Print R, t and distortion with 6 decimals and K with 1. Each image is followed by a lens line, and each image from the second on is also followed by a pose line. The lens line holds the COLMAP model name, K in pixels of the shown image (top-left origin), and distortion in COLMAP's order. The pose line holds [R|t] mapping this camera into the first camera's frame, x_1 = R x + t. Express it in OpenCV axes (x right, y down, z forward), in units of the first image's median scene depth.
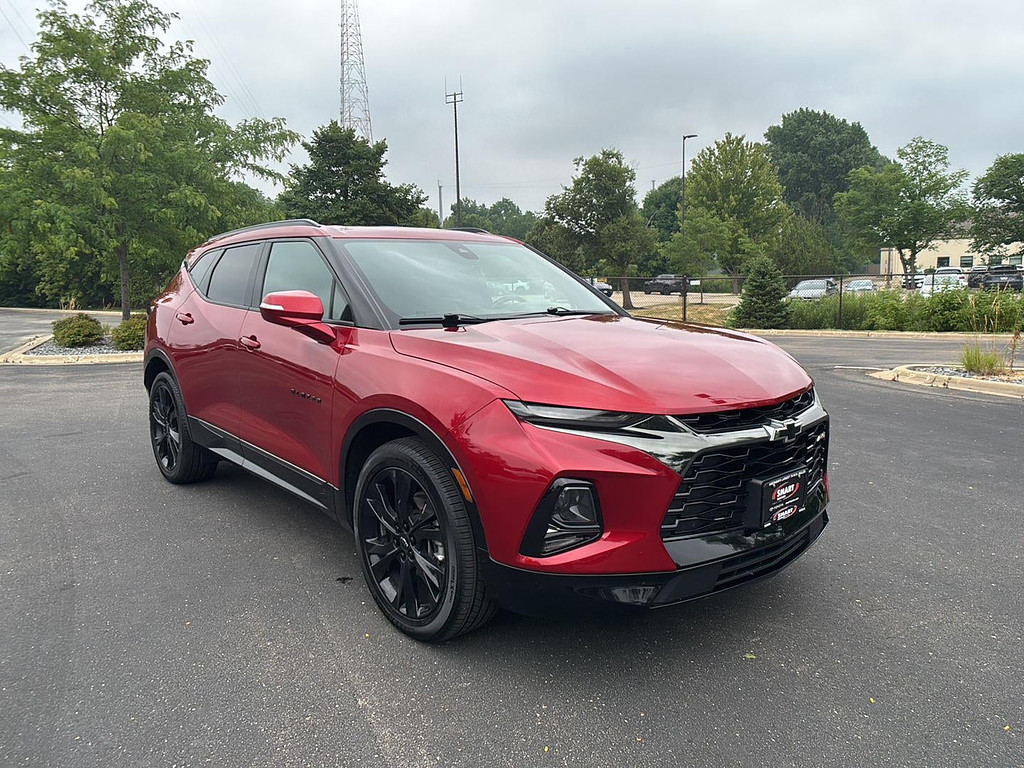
lens RADIAL K [[814.7, 0, 502.8], [0, 814.7, 384.6], [0, 0, 1]] dist [-0.003301, 0.030744]
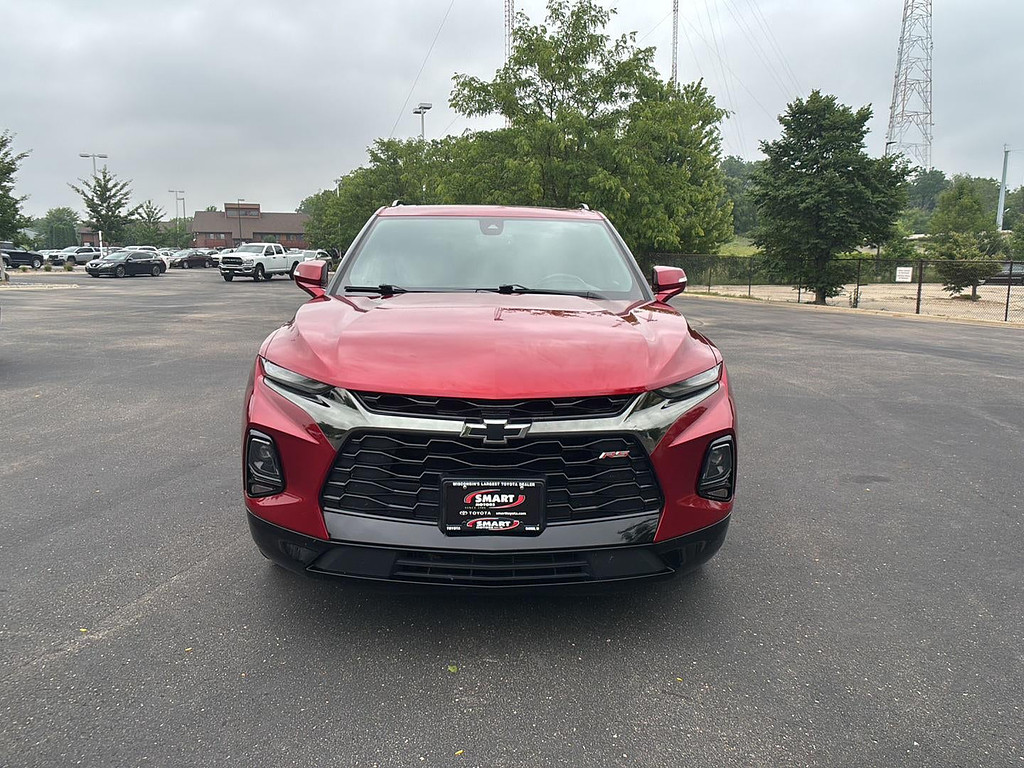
lens RADIAL K [[814.7, 0, 506.8], [0, 814.7, 392.0], [0, 0, 1]] dist [-0.003301, 0.030744]
pose [[0.752913, 0.127795, -0.645594, 0.240188], [-0.107506, 0.991671, 0.070924, -0.012255], [0.649280, 0.016005, 0.760381, 0.089990]]
